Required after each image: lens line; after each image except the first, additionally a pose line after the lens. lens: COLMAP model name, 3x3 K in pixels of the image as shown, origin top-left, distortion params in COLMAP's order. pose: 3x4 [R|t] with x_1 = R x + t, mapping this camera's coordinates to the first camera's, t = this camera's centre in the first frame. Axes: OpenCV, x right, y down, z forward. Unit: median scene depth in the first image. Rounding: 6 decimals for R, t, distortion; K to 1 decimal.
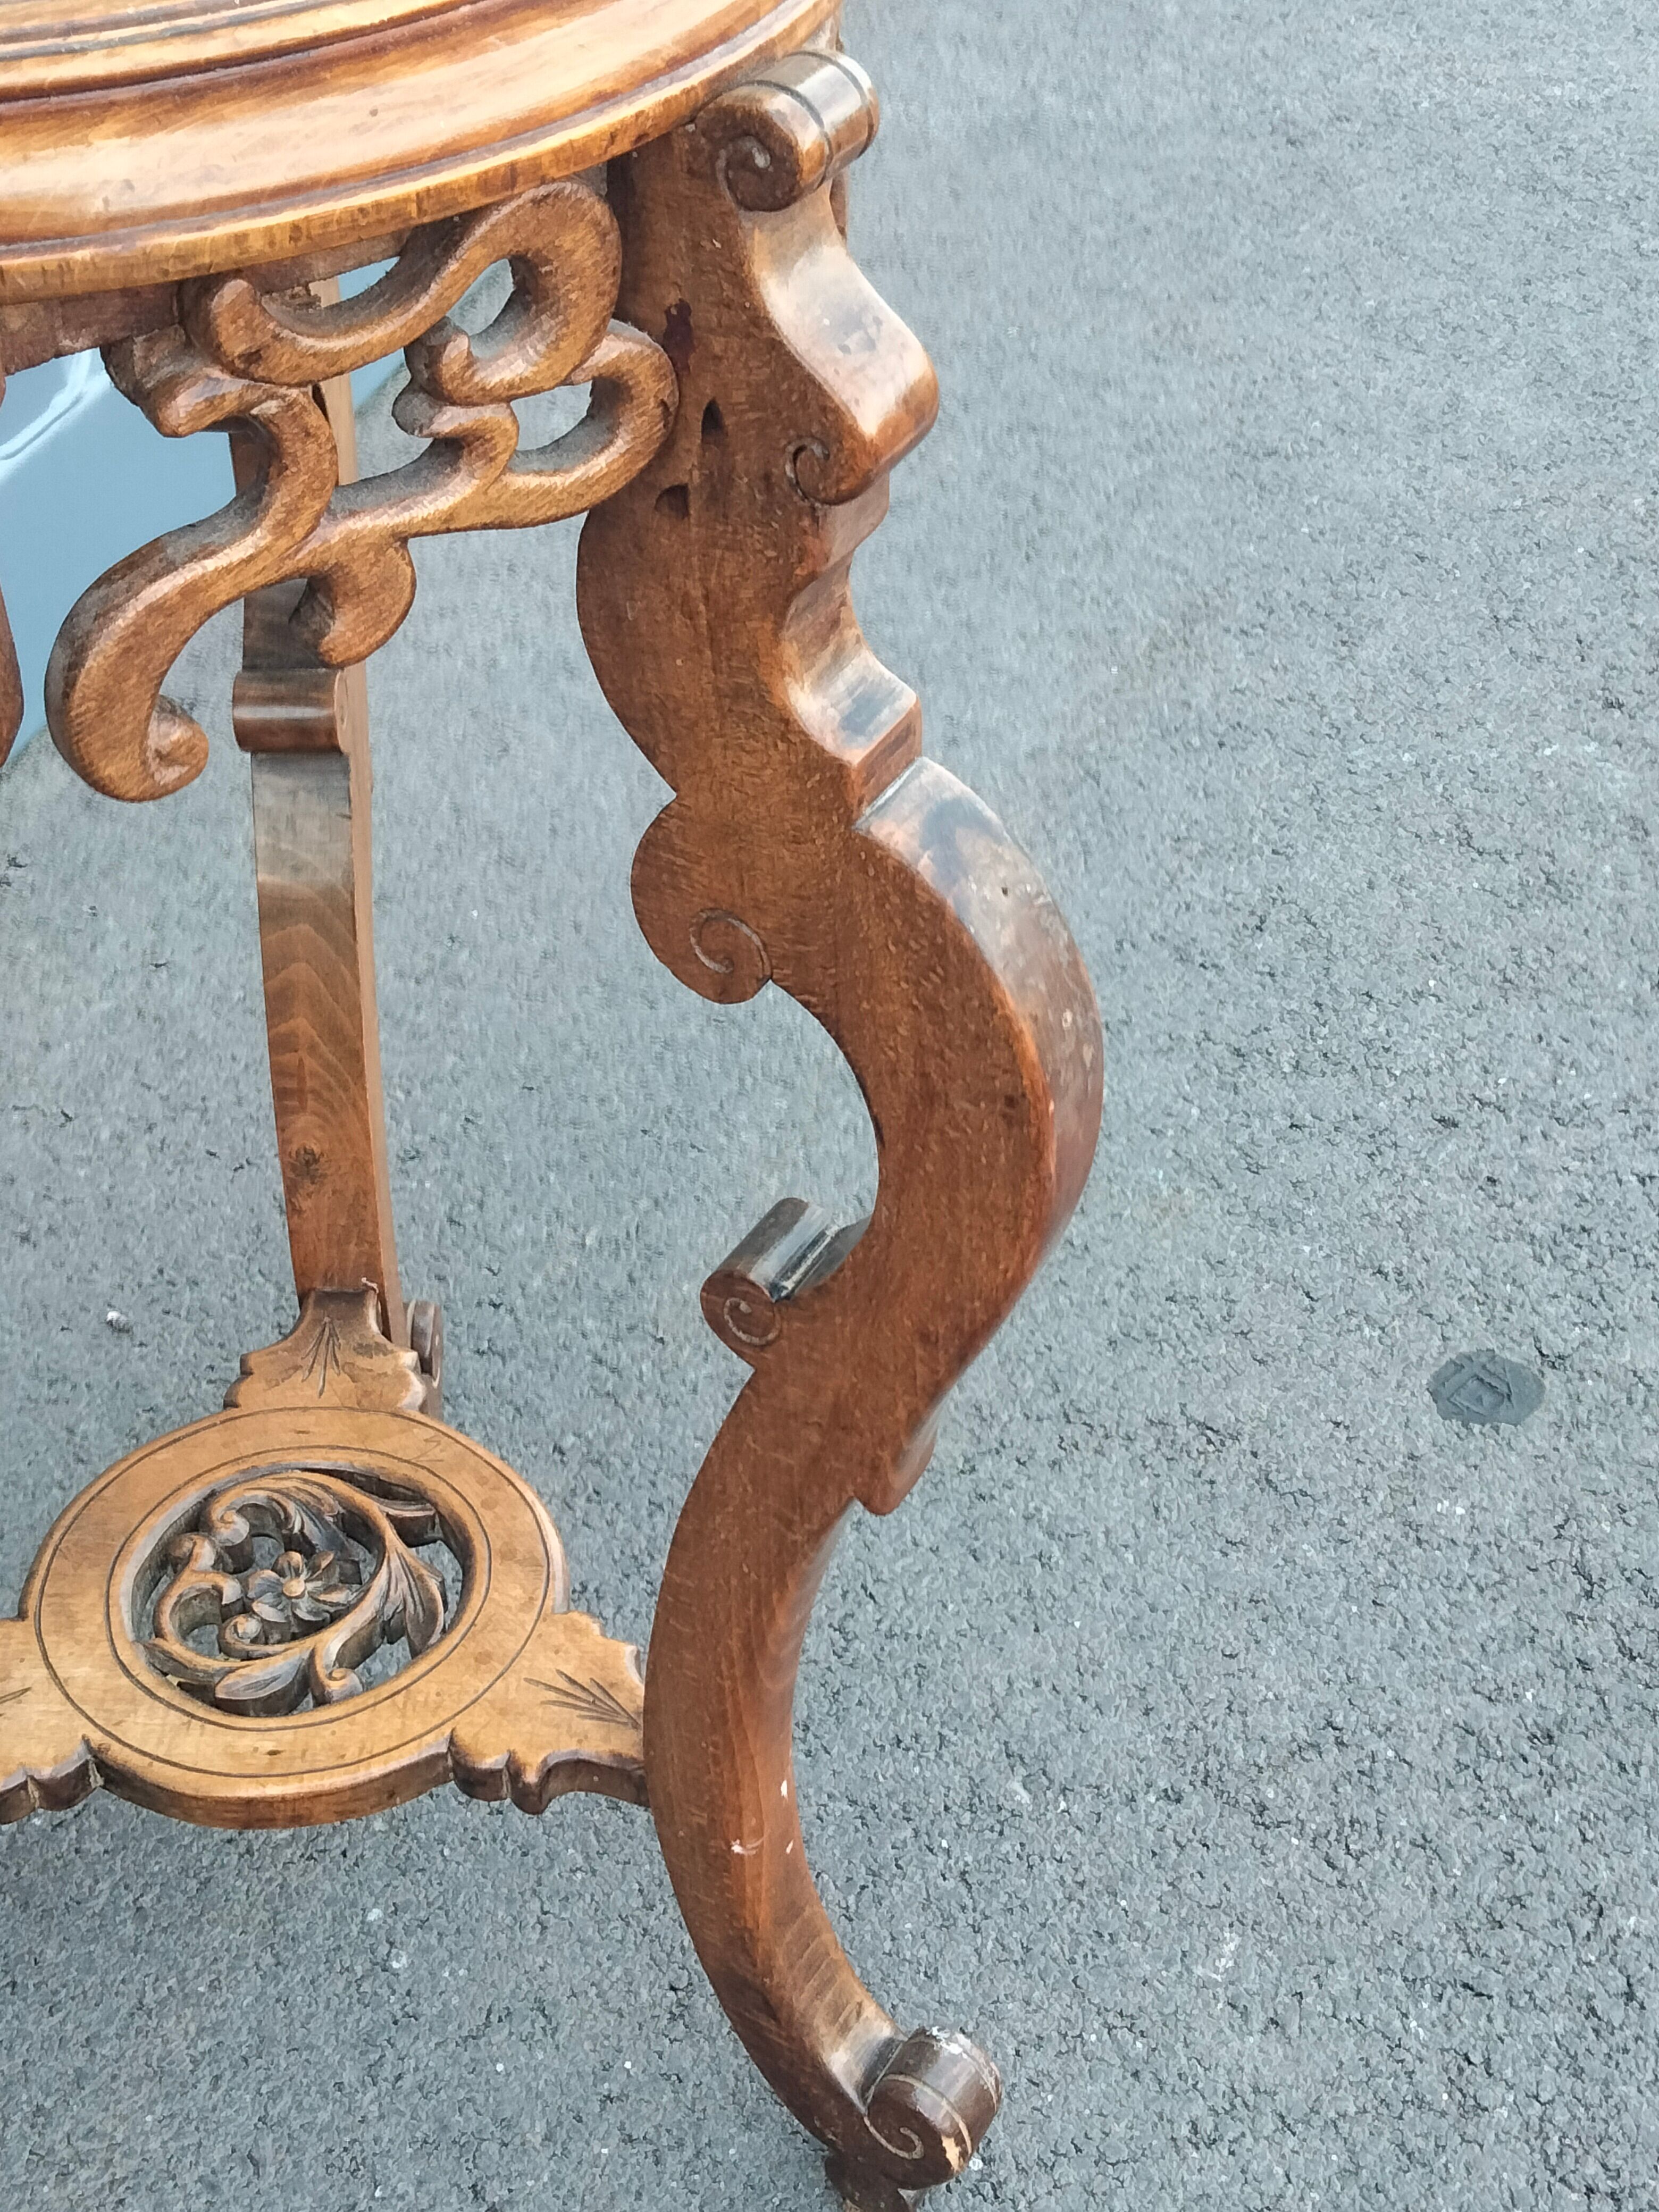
lens RADIAL K [[2879.6, 0, 841.8], [0, 2879.6, 1117.2], [0, 0, 1]] dist [0.130819, -0.304326]
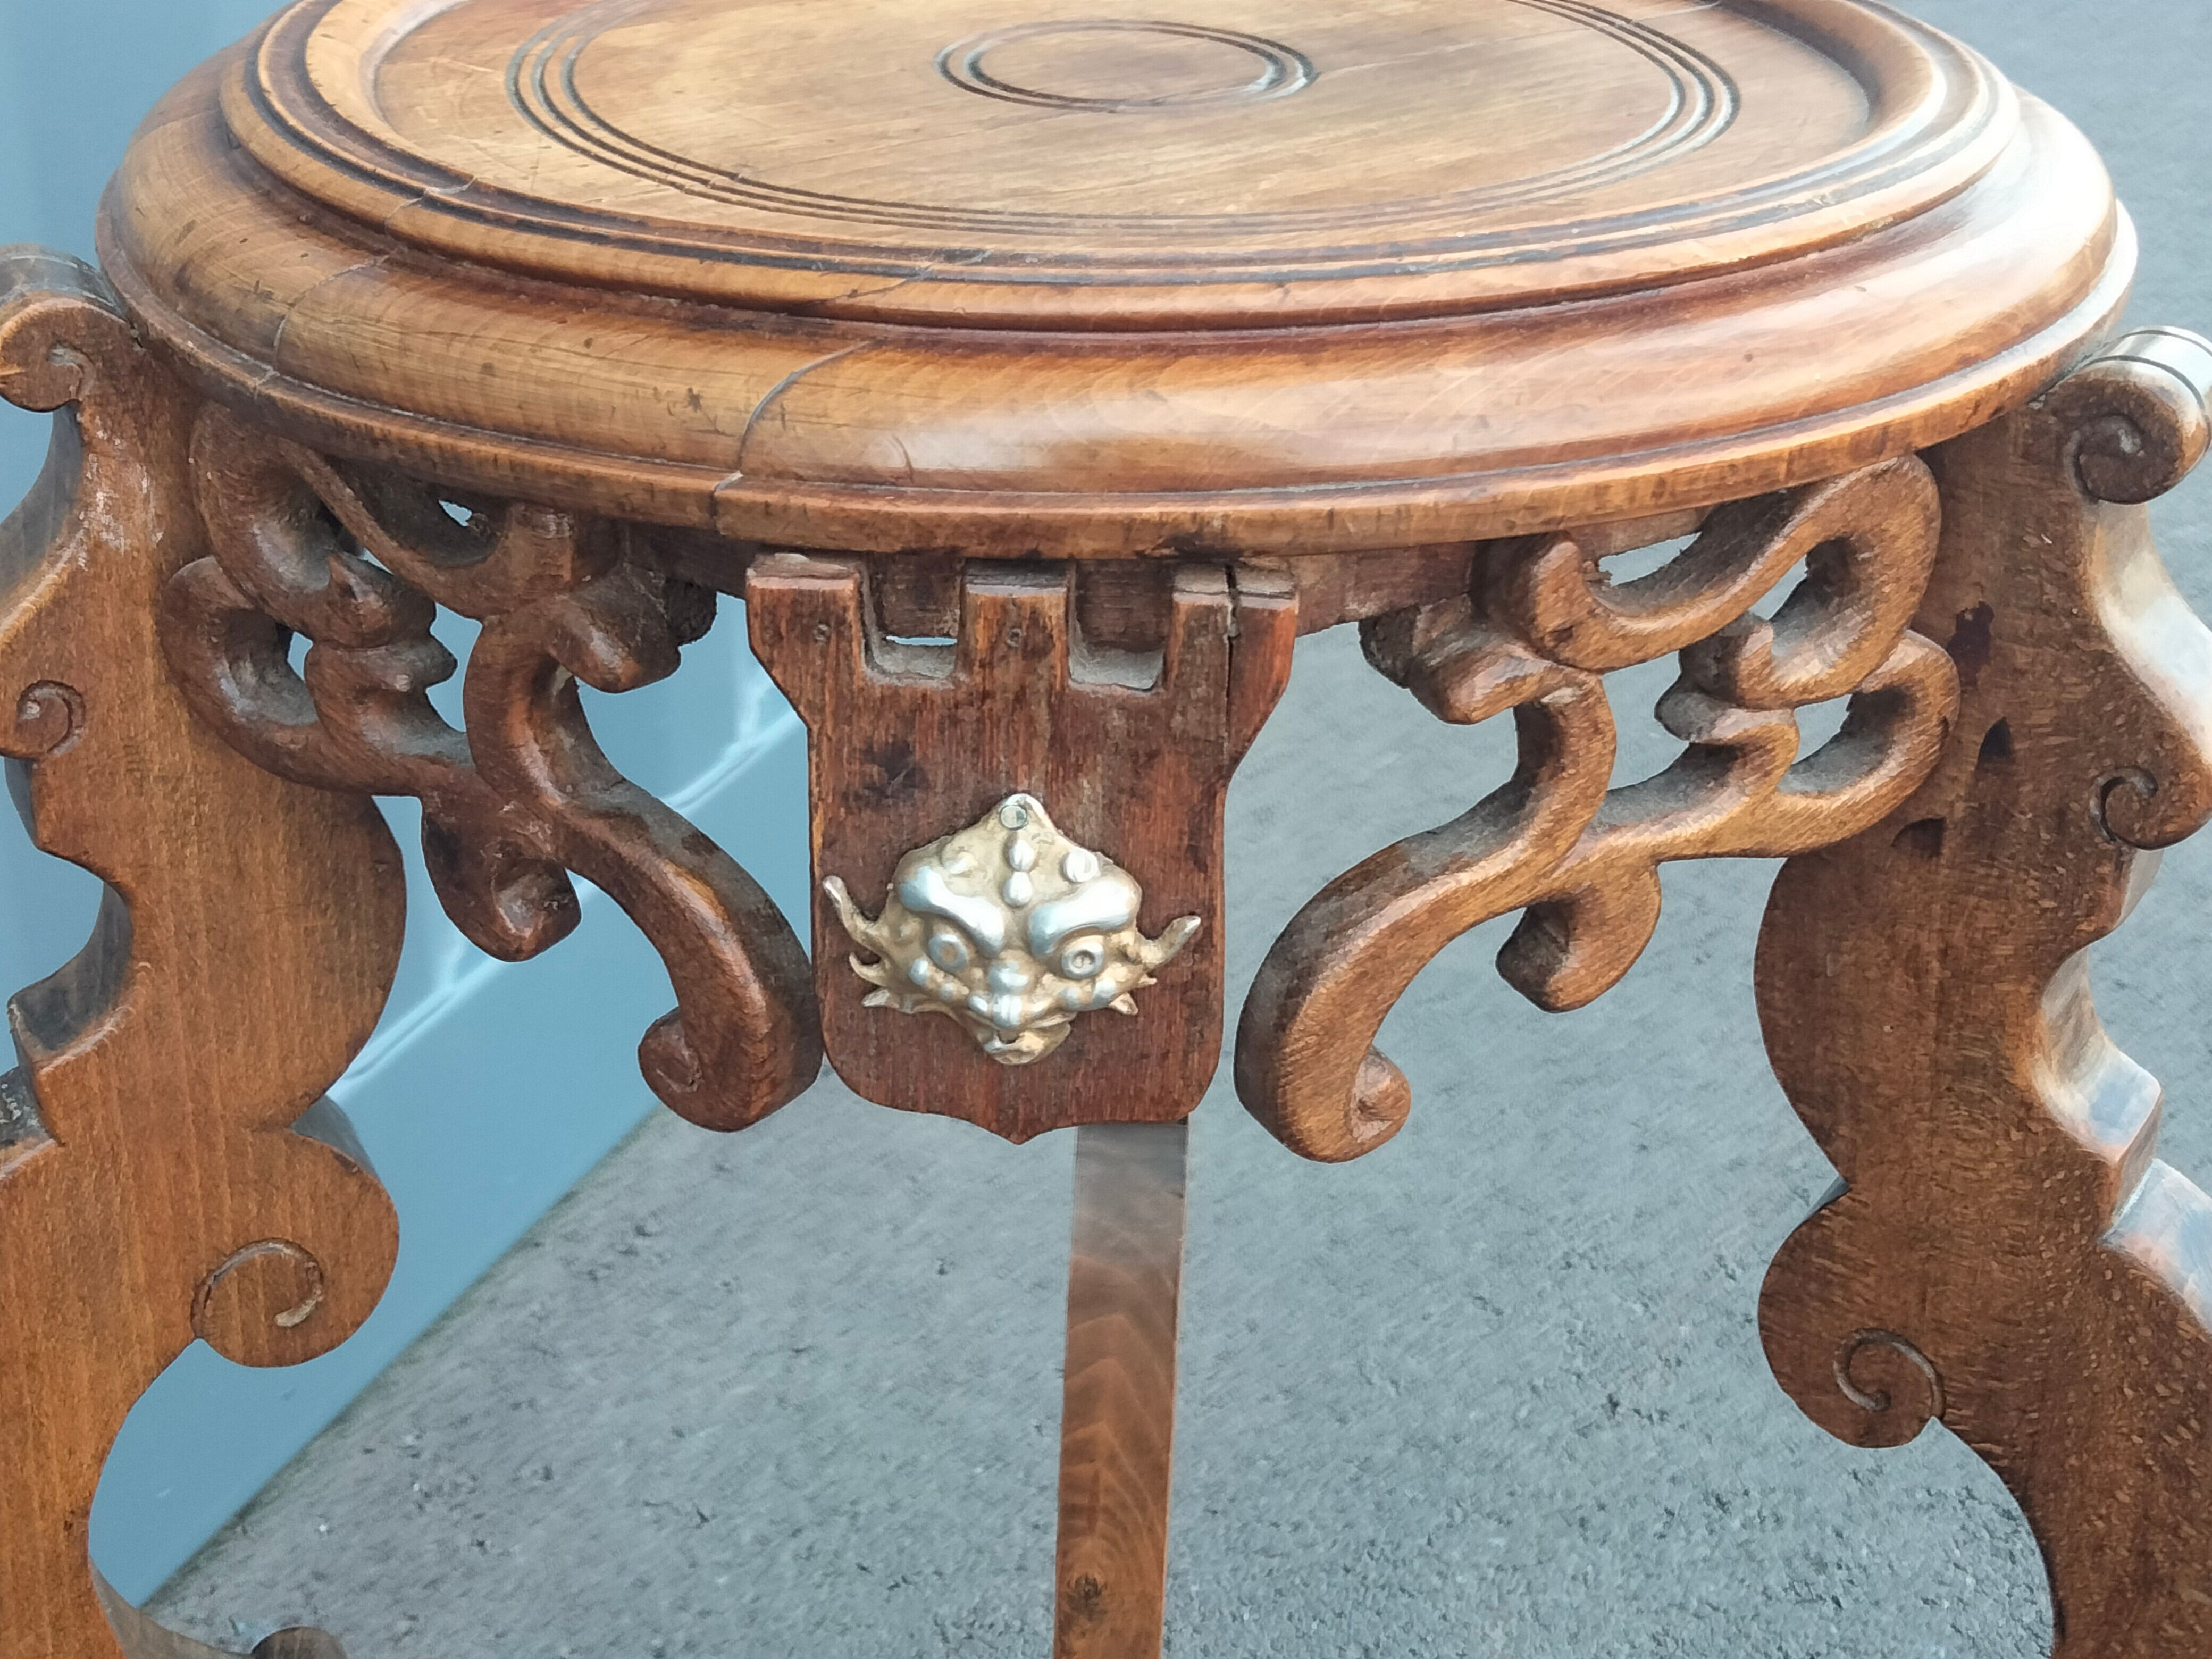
lens RADIAL K [[2971.9, 0, 1228.9], [0, 2971.9, 939.0], [0, 0, 1]] dist [0.072789, -0.071058]
pose [[0.998437, 0.050972, -0.022941, -0.159531], [-0.054494, 0.978984, -0.196521, -0.003310], [0.012442, 0.197464, 0.980231, 0.110145]]
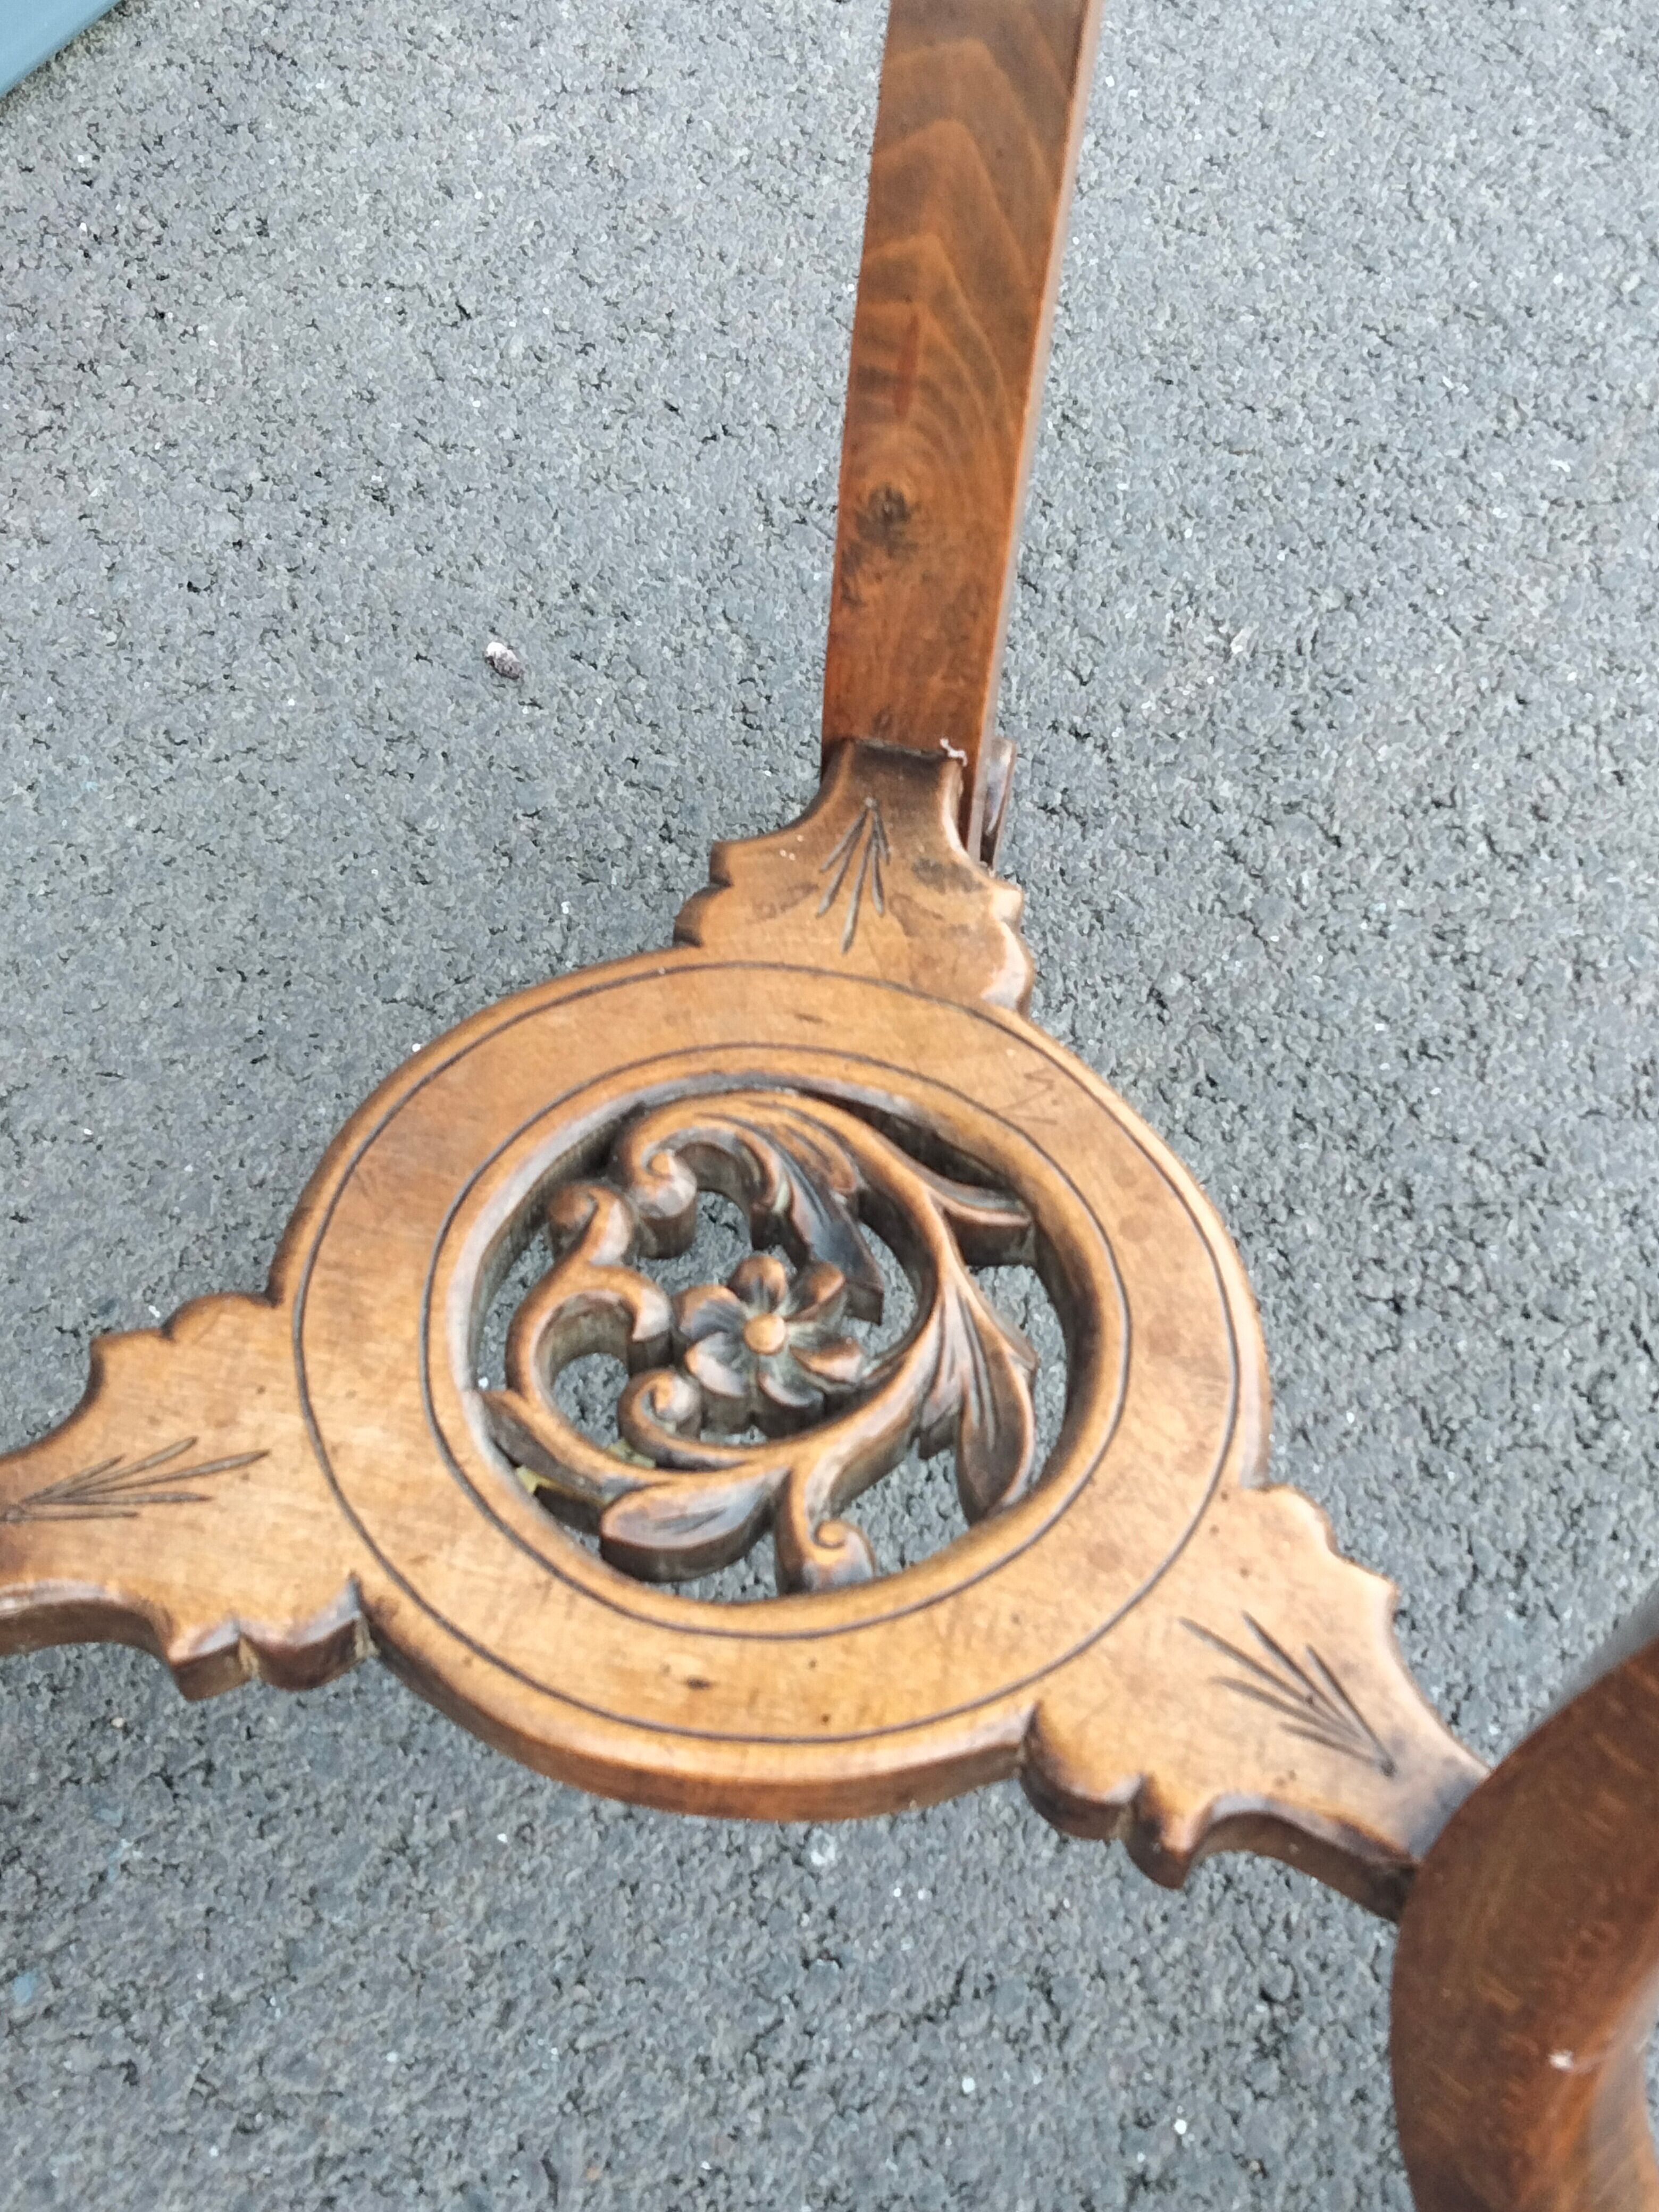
lens RADIAL K [[3244.8, 0, 874.8], [0, 3244.8, 1110.1], [0, 0, 1]] dist [0.174183, -0.689468]
pose [[0.978298, 0.182546, -0.098030, -0.124189], [-0.156021, 0.960313, 0.231208, -0.020321], [0.136345, -0.210895, 0.967953, 0.453637]]
